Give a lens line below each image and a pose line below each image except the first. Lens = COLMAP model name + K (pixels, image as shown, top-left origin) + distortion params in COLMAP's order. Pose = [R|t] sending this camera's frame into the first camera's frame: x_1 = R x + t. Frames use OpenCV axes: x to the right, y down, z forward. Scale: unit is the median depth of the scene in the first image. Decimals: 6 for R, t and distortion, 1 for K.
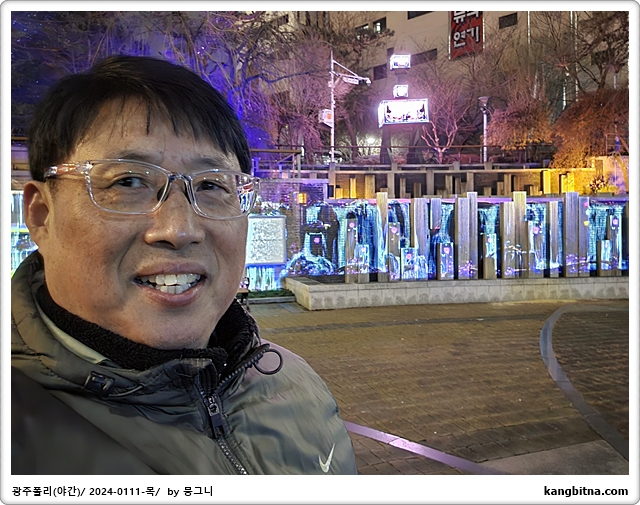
lens RADIAL K [[579.2, 0, 319.8], [0, 579.2, 252.2], [0, 0, 1]] dist [0.018558, -0.008977]
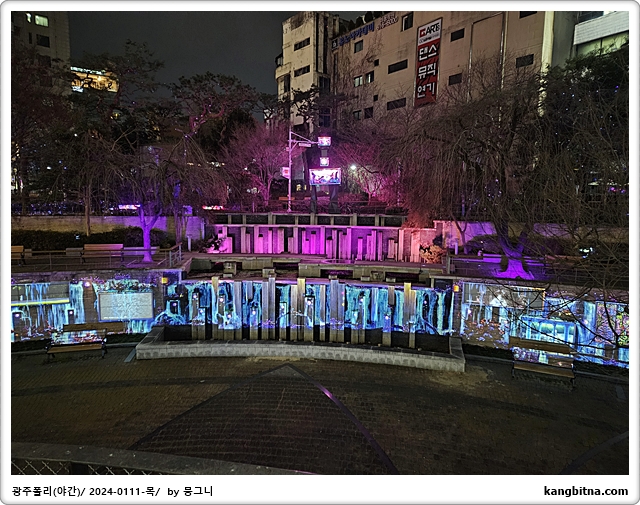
lens RADIAL K [[427.8, 0, 319.8], [0, 427.8, 251.4], [0, 0, 1]] dist [0.067152, -0.002024]
pose [[0.987098, 0.044454, -0.153822, 0.599038], [-0.029378, 0.994660, 0.098932, -0.311299], [0.157399, -0.093136, 0.983133, -0.162224]]
